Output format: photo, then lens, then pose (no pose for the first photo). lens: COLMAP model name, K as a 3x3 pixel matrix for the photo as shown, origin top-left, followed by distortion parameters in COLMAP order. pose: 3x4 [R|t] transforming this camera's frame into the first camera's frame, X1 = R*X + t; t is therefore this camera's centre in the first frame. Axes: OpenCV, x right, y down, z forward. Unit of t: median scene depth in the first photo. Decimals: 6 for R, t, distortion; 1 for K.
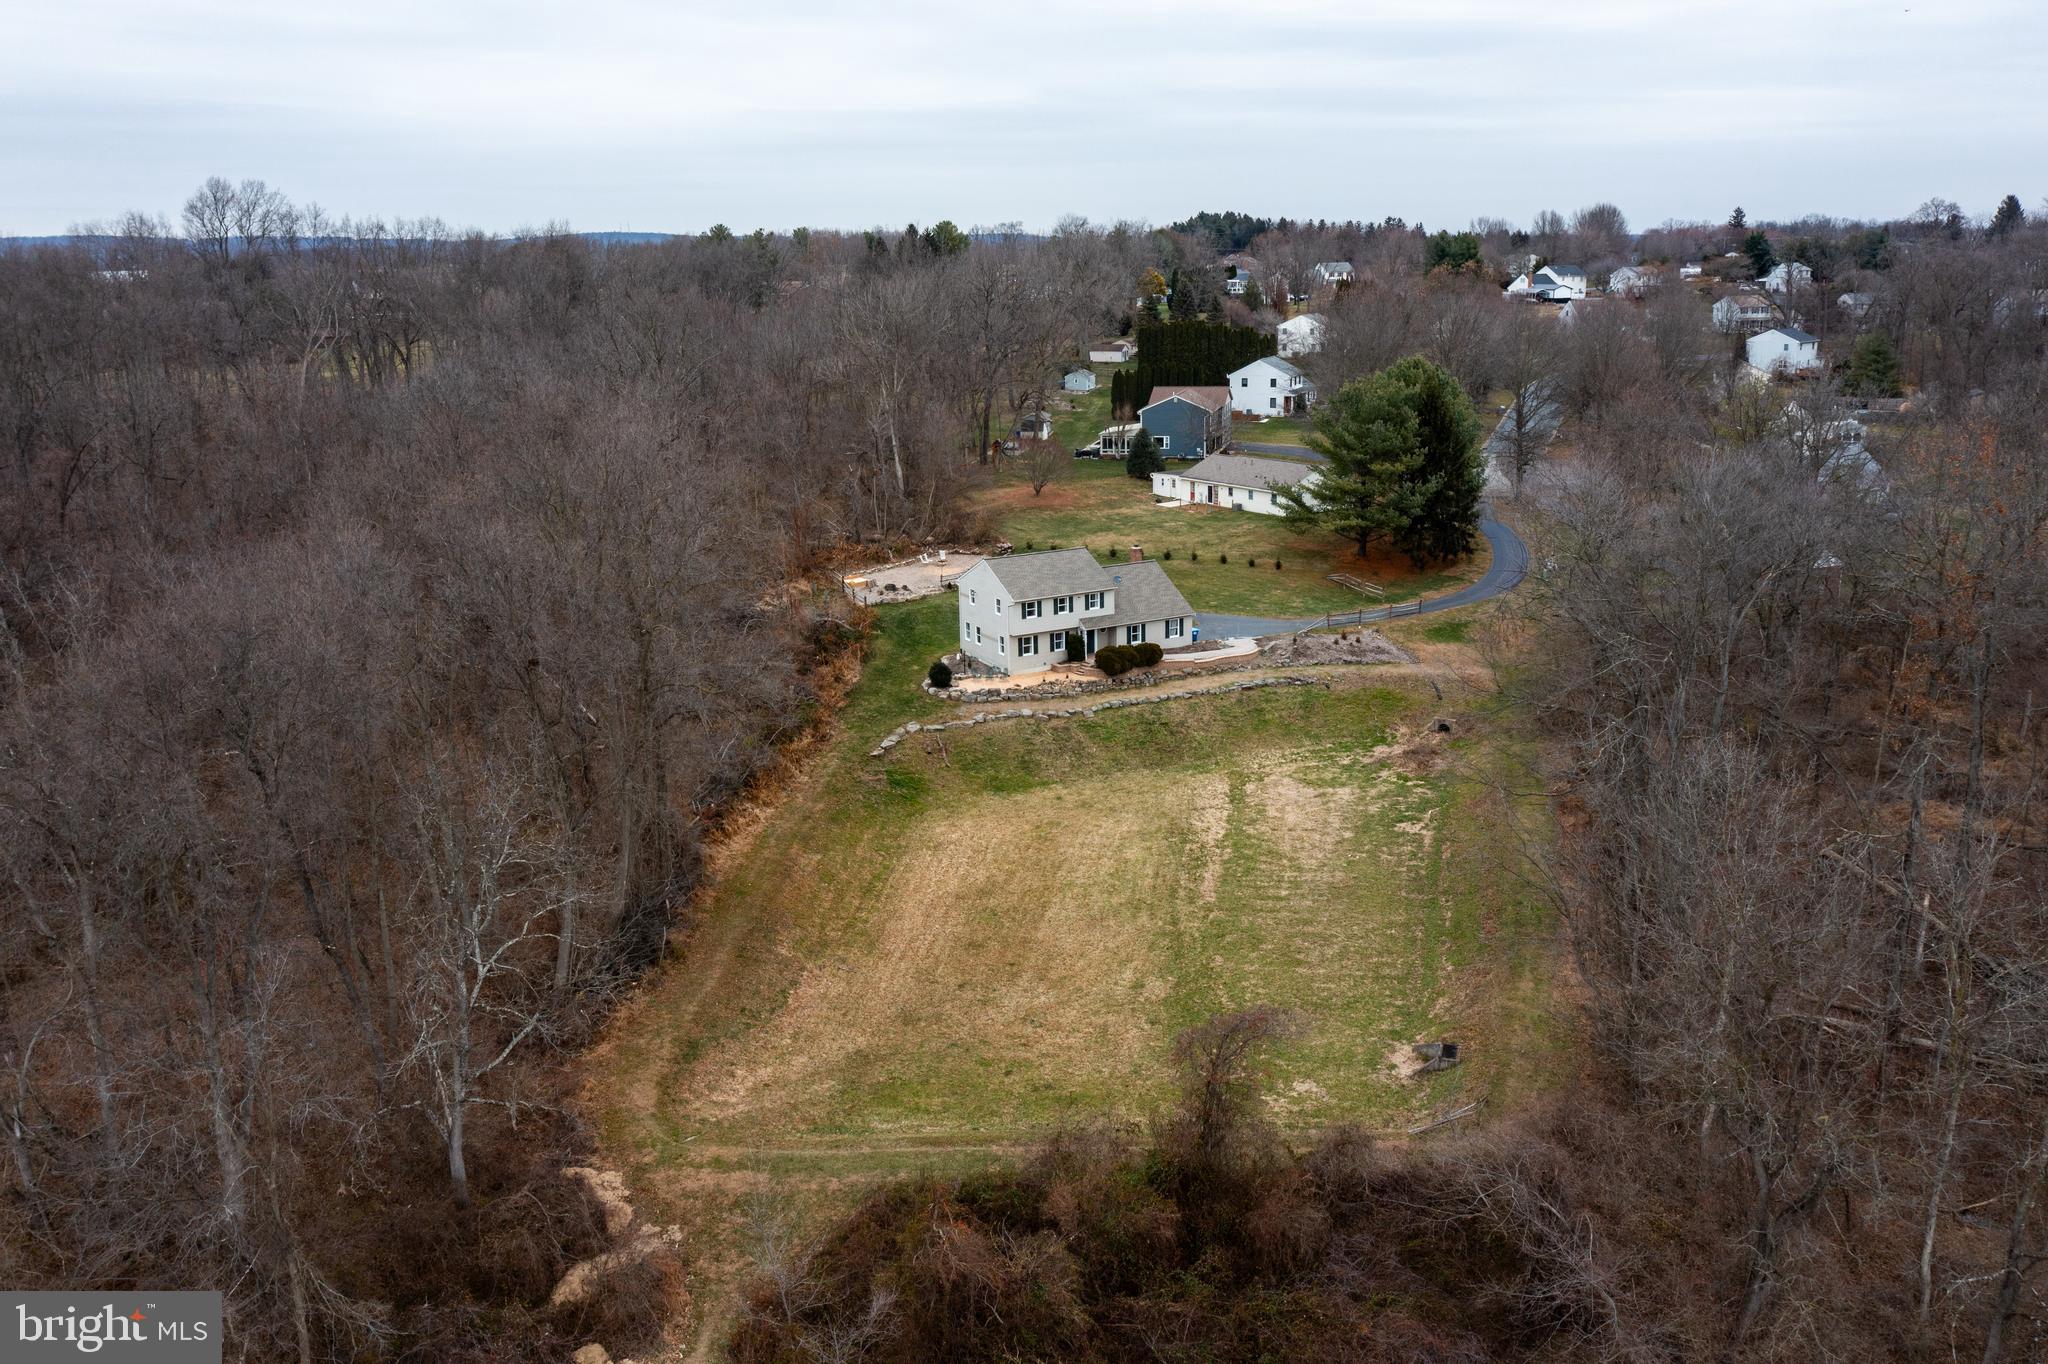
lens RADIAL K [[1617.9, 0, 1029.3], [0, 1617.9, 677.0], [0, 0, 1]] dist [-0.022165, -0.006381]
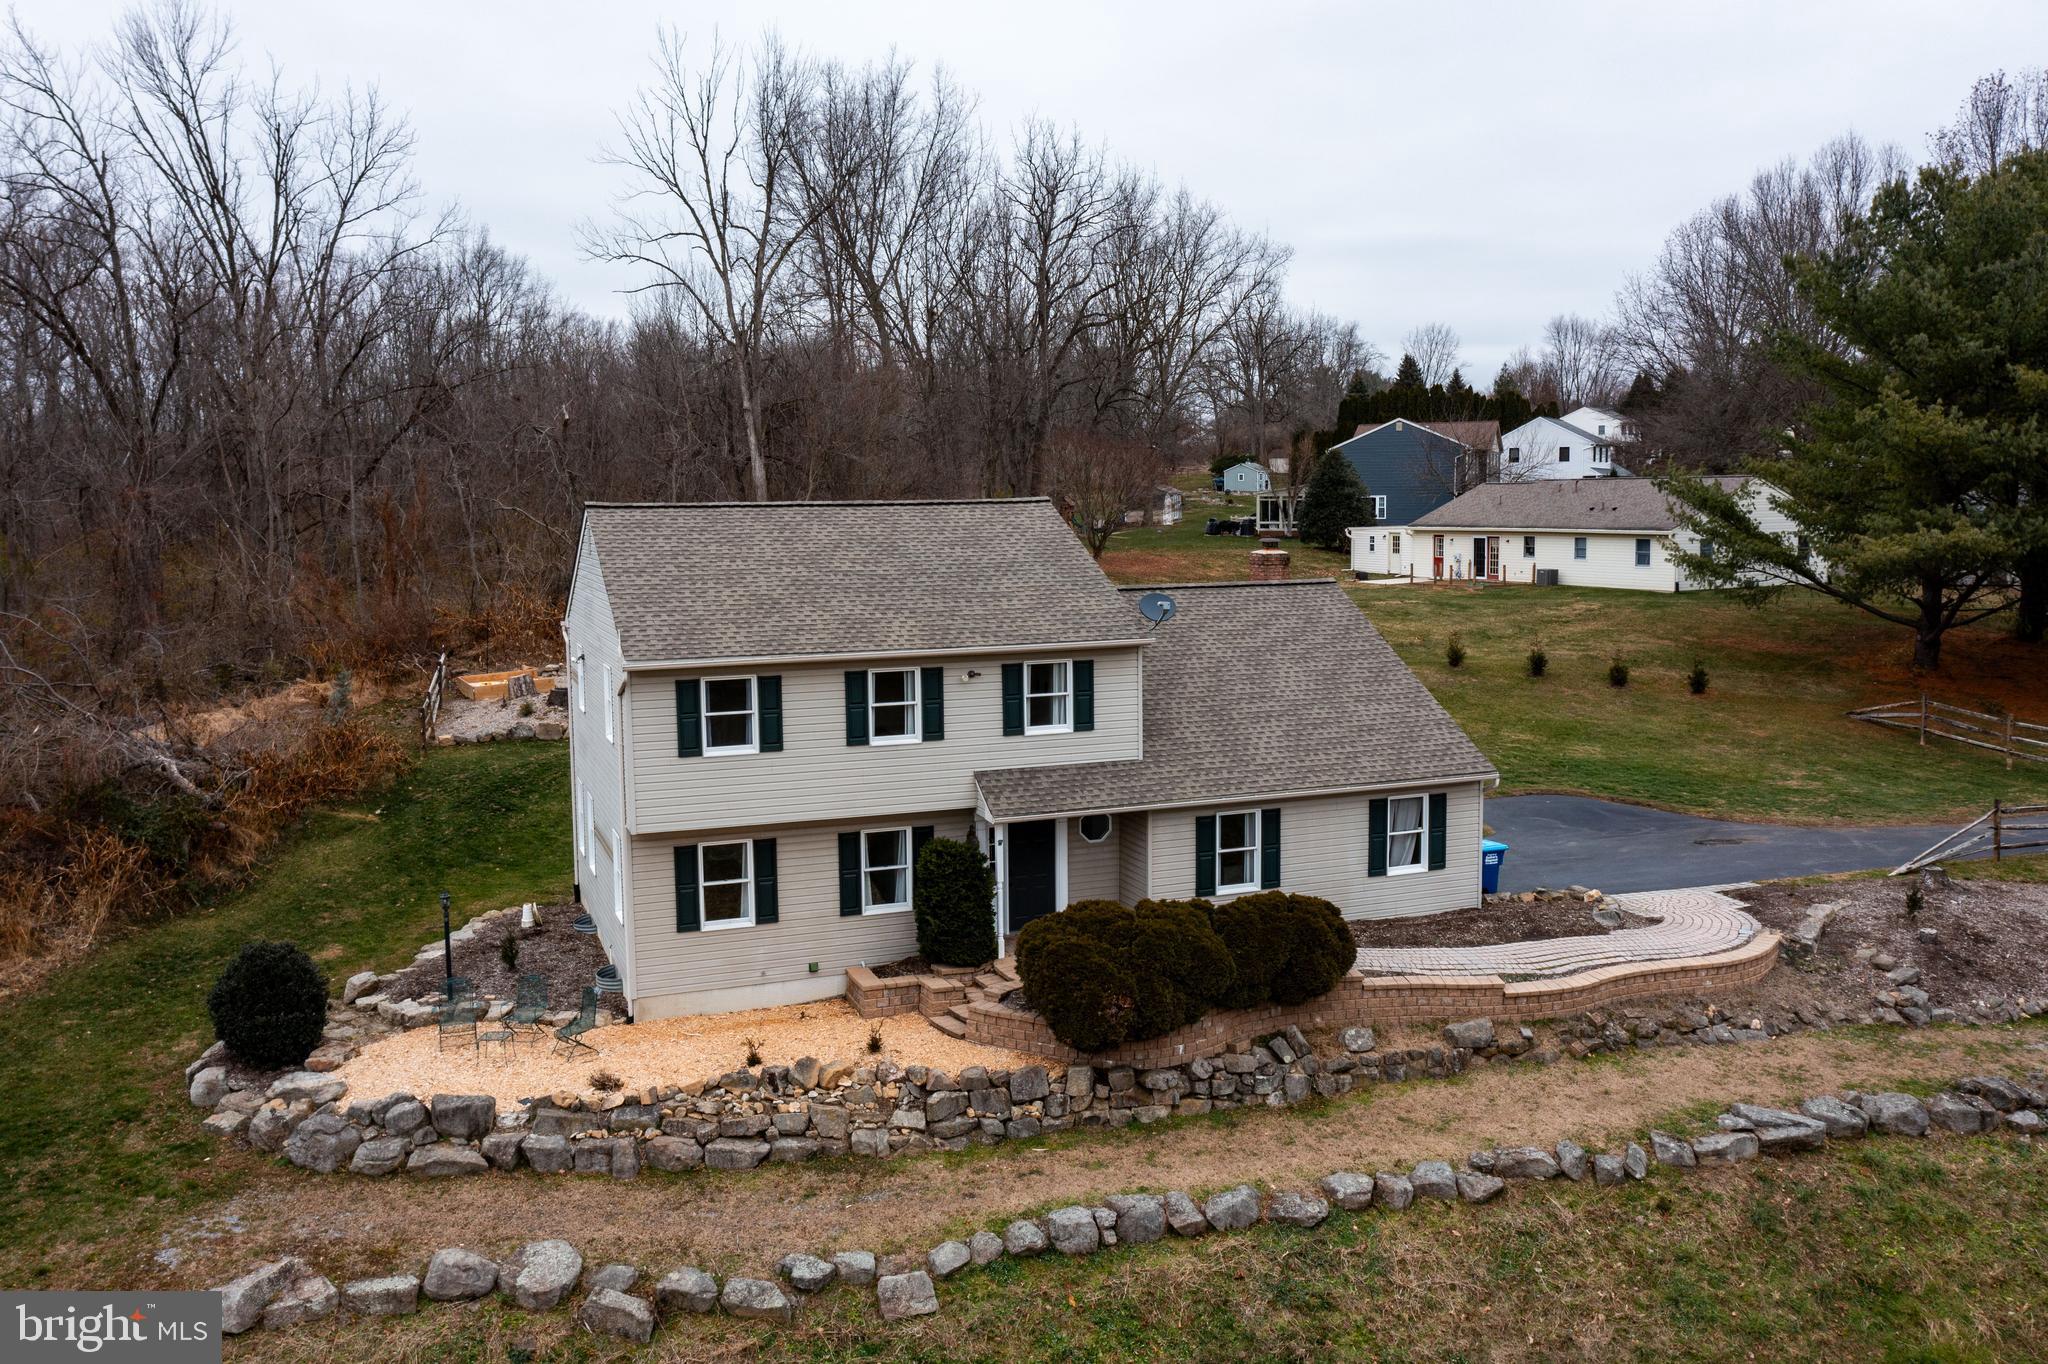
lens RADIAL K [[1617.9, 0, 1025.5], [0, 1617.9, 673.3], [0, 0, 1]] dist [-0.022165, -0.006381]
pose [[0.990960, 0.022905, -0.132190, 0.064096], [-0.041807, 0.988977, -0.142042, -0.017277], [0.127479, 0.146284, 0.980994, 0.746664]]
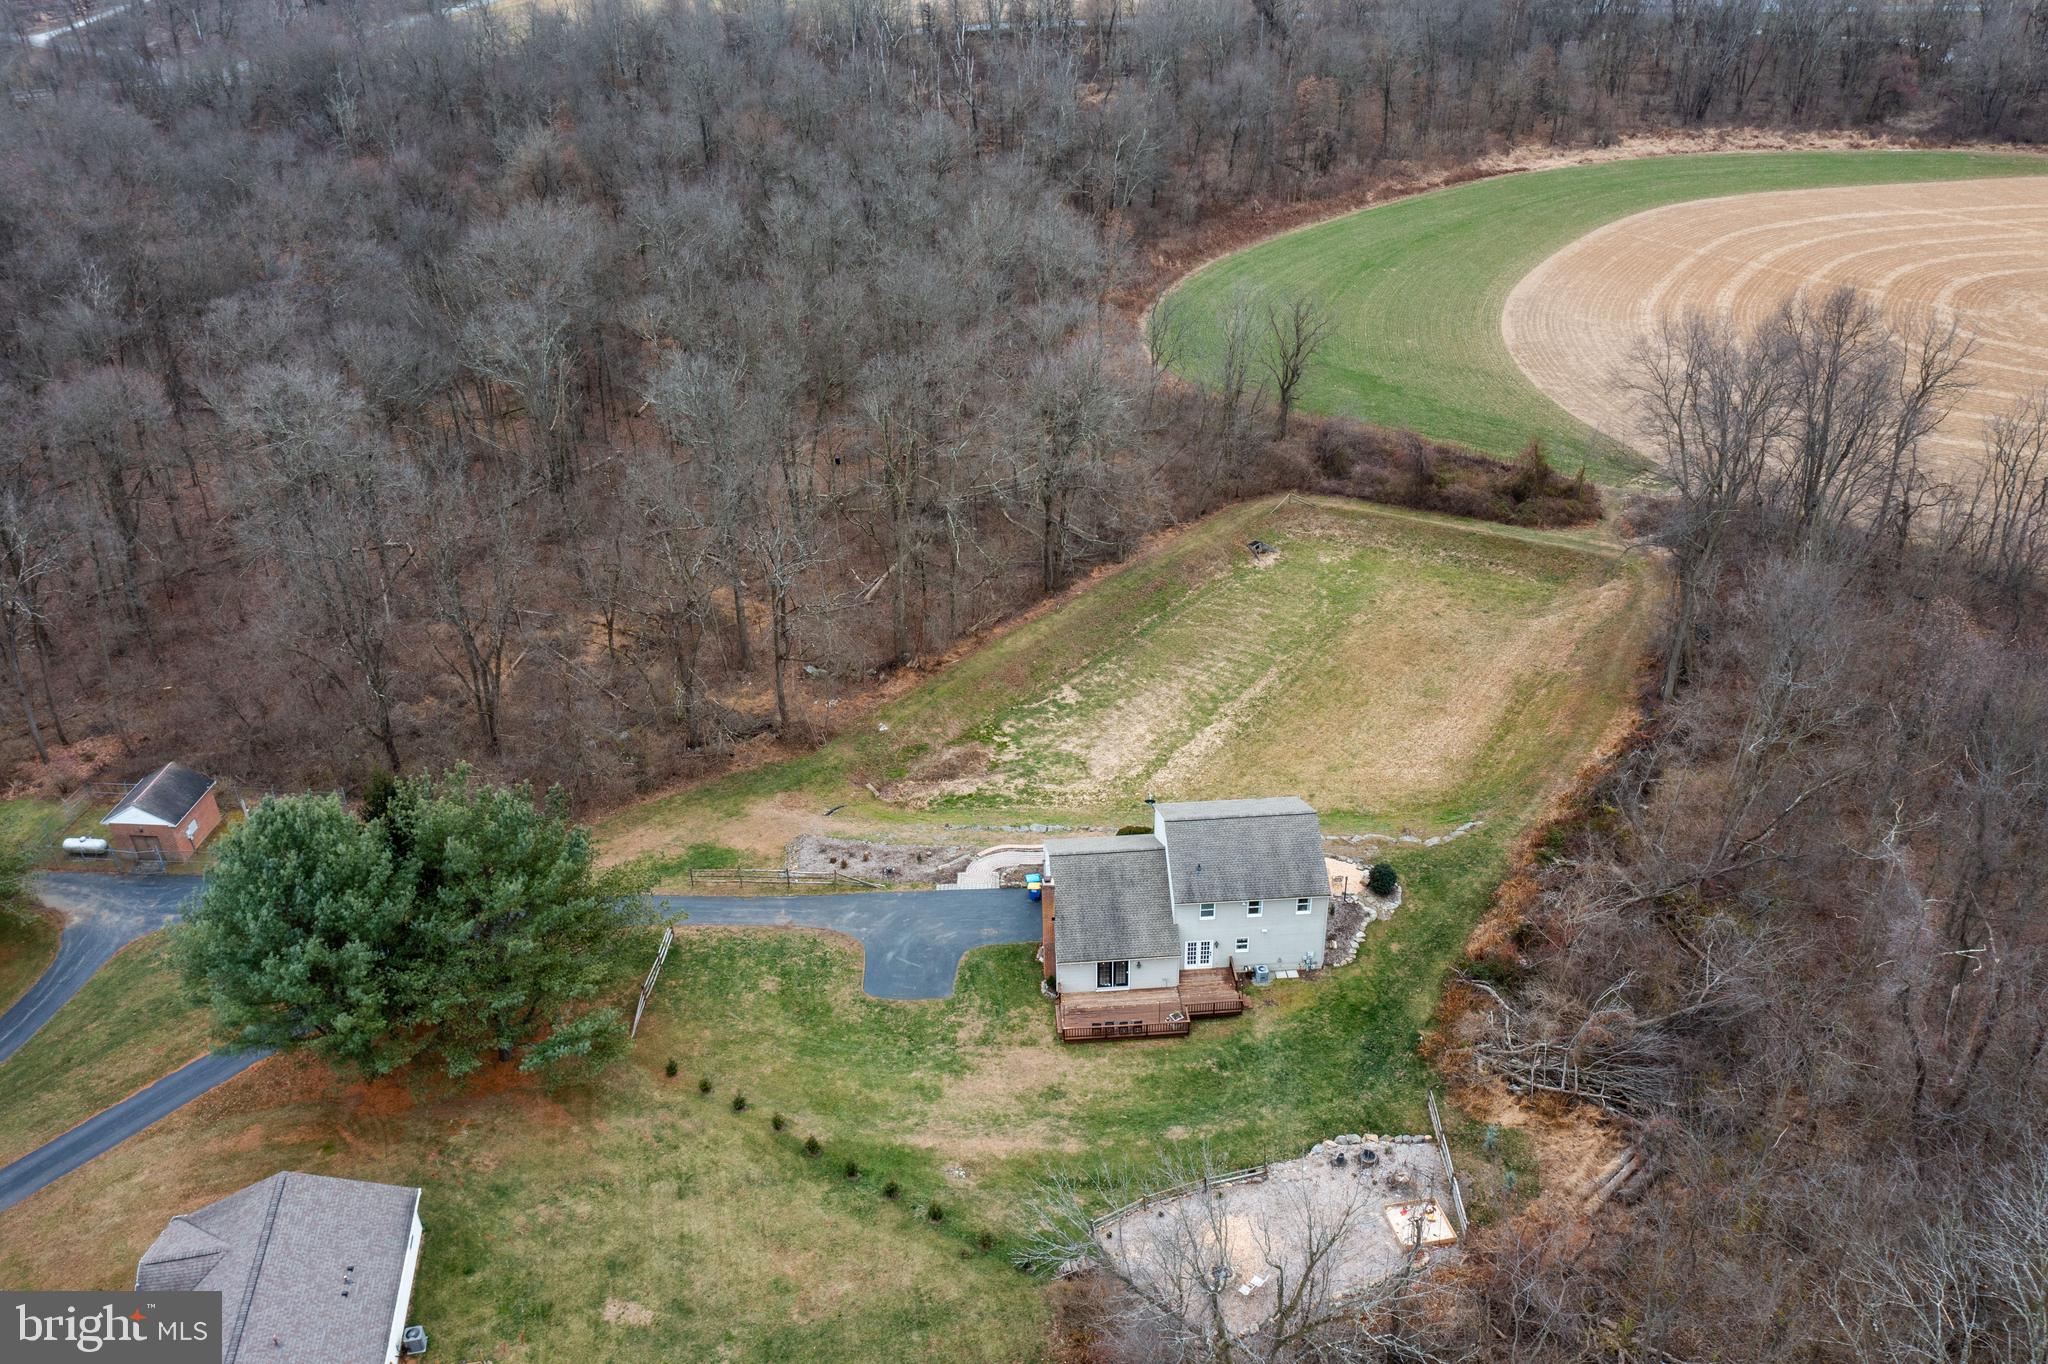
lens RADIAL K [[1617.9, 0, 1022.0], [0, 1617.9, 673.3], [0, 0, 1]] dist [-0.022165, -0.006381]
pose [[-0.899443, -0.186702, 0.395152, -0.186143], [0.154504, 0.709933, 0.687112, -0.641411], [-0.408817, 0.679071, -0.609698, 1.417778]]
